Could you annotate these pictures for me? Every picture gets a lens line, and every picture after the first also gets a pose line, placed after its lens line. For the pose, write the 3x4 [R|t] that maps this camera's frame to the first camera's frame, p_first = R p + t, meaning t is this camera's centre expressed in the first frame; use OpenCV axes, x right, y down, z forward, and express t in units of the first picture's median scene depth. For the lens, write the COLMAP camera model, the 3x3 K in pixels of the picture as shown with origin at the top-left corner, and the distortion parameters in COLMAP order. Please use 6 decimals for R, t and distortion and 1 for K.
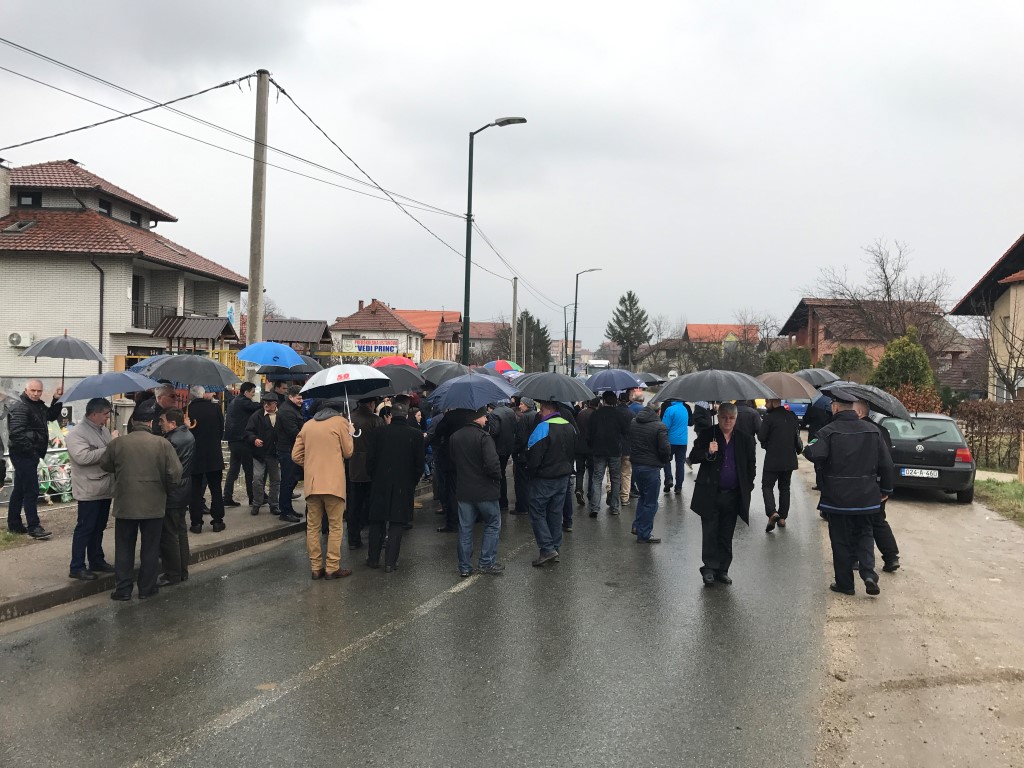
lens RADIAL K [[848.0, 0, 512.0], [0, 848.0, 384.0], [0, 0, 1]] dist [0.011620, -0.010988]
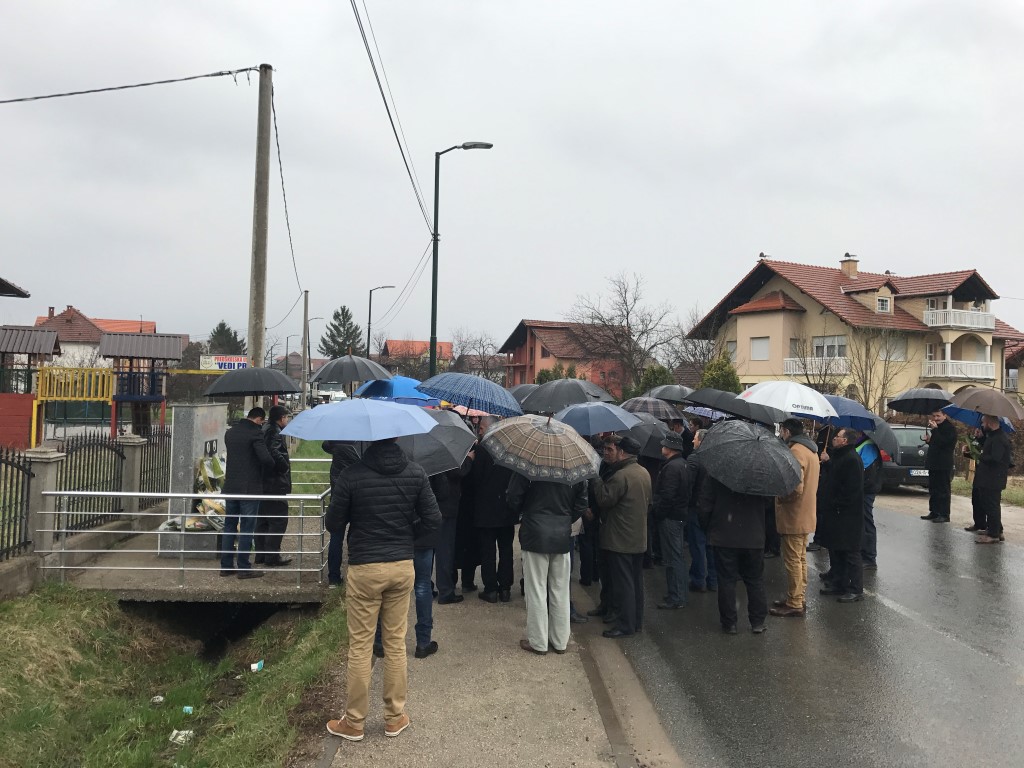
lens RADIAL K [[848.0, 0, 512.0], [0, 848.0, 384.0], [0, 0, 1]] dist [0.011620, -0.010988]
pose [[0.917581, -0.002899, 0.397539, -0.100085], [0.009416, 0.999851, -0.014443, -0.002438], [-0.397438, 0.016996, 0.917472, 0.014865]]
